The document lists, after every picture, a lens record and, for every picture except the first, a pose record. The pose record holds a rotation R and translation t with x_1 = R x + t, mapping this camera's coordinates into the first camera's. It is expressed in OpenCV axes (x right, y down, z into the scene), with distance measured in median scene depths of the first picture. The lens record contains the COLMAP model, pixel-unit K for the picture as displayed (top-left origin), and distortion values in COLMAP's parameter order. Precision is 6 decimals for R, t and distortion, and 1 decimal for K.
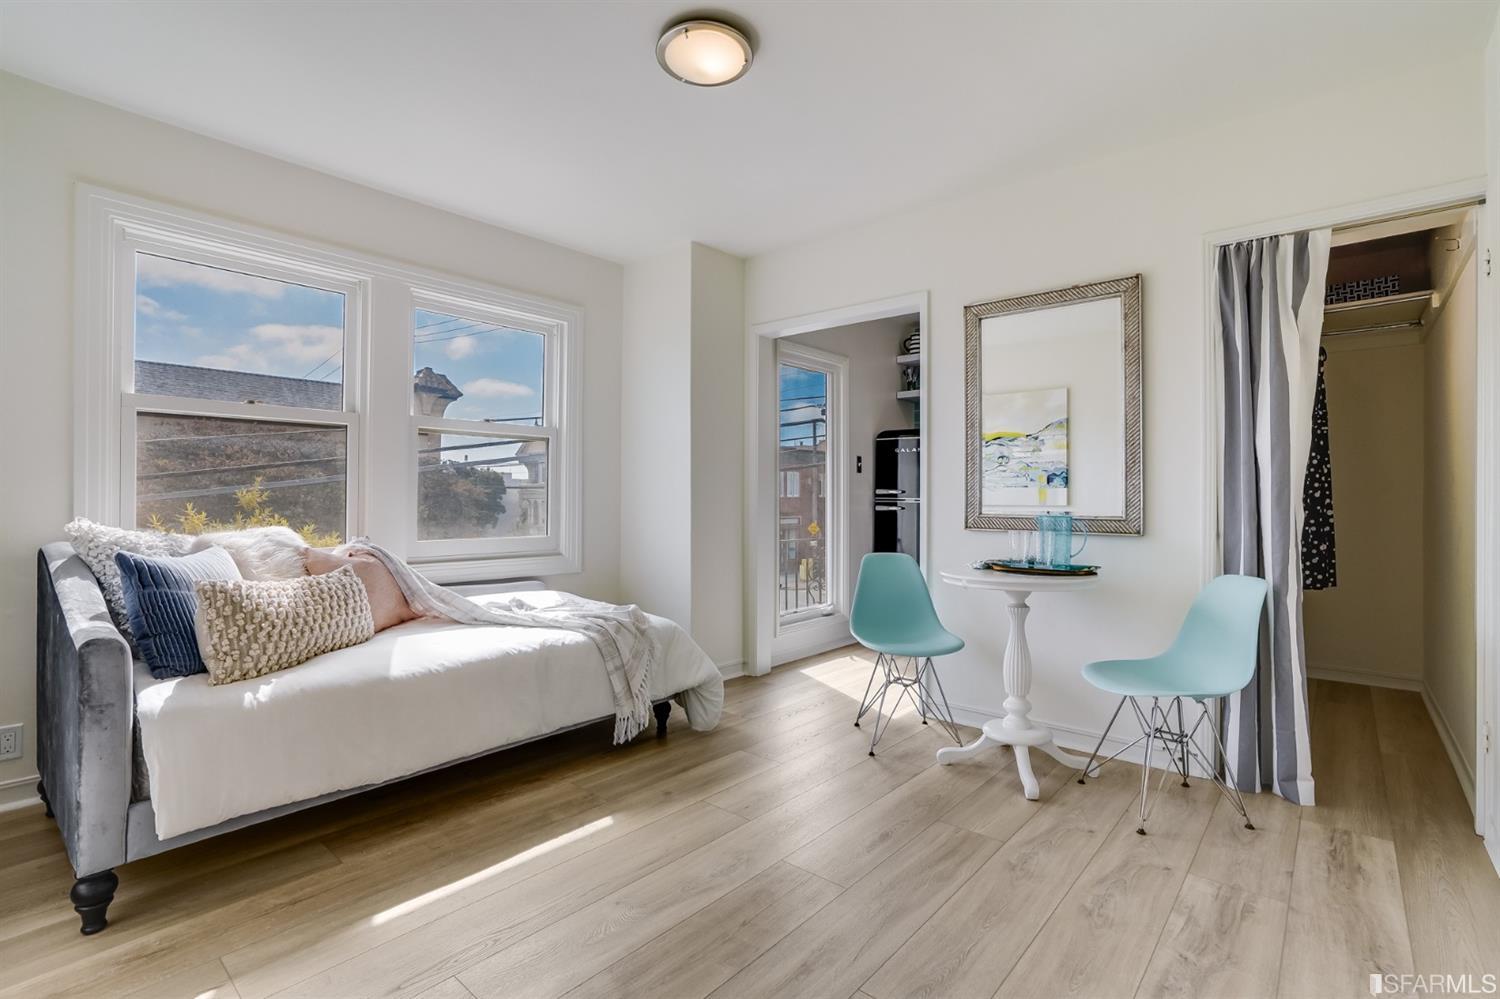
lens RADIAL K [[684.2, 0, 750.0], [0, 684.2, 499.5], [0, 0, 1]] dist [-0.051559, 0.022730]
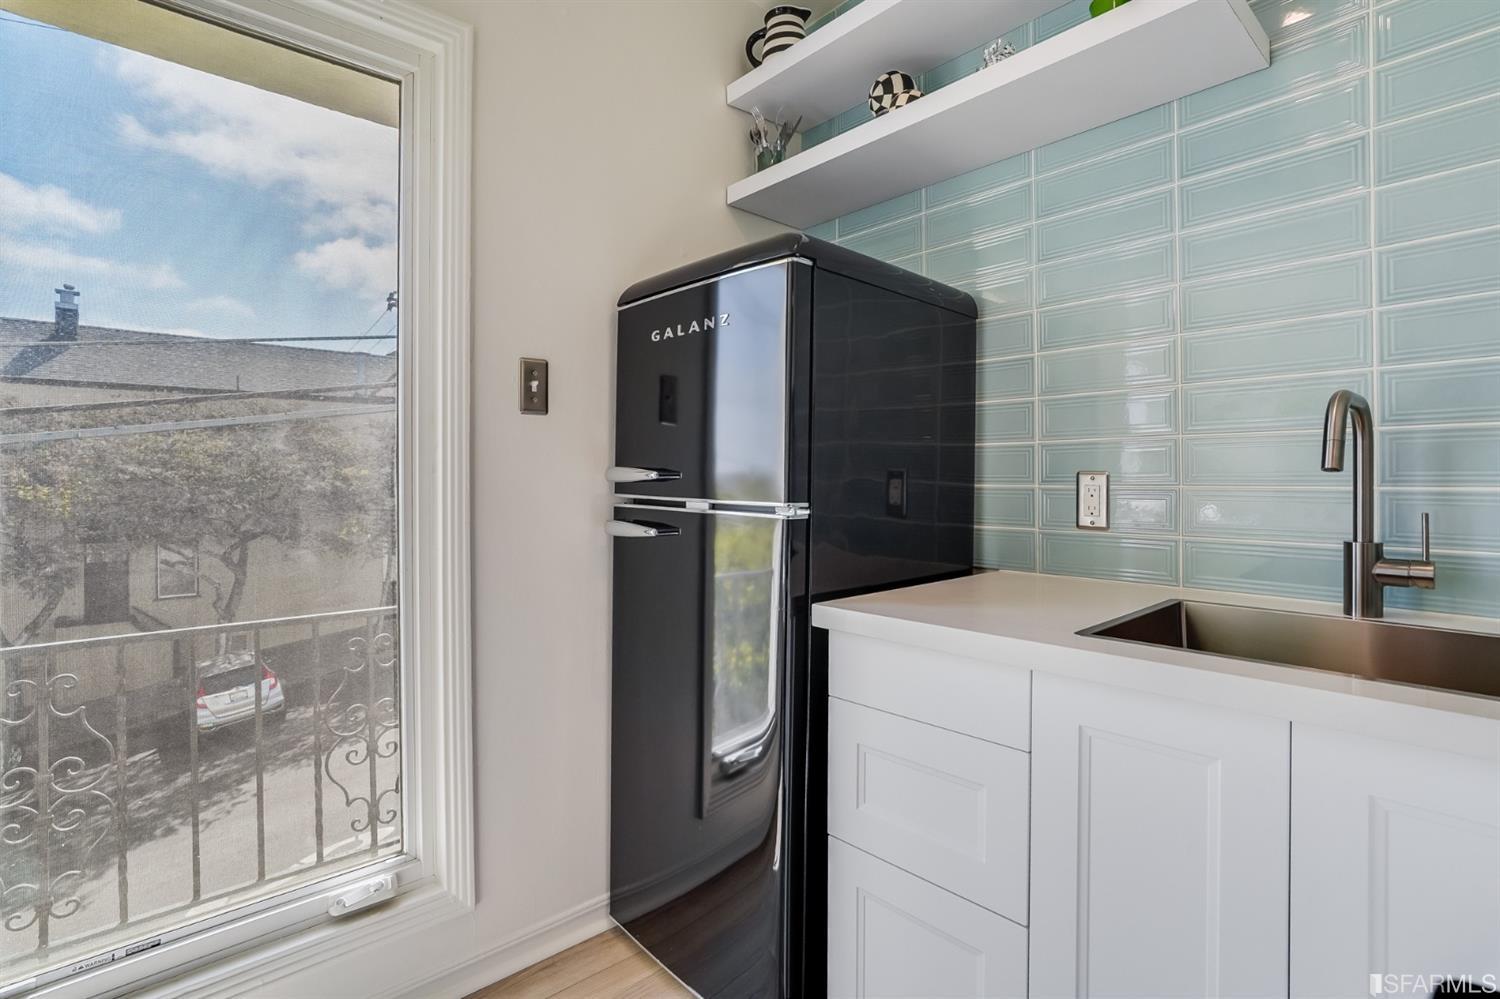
lens RADIAL K [[704.7, 0, 747.4], [0, 704.7, 484.1], [0, 0, 1]] dist [-0.001982, -0.000170]
pose [[0.991085, 0.001215, -0.133222, 0.568659], [-0.000749, 0.999993, 0.003552, -0.016148], [0.133226, -0.003420, 0.991080, 1.338237]]
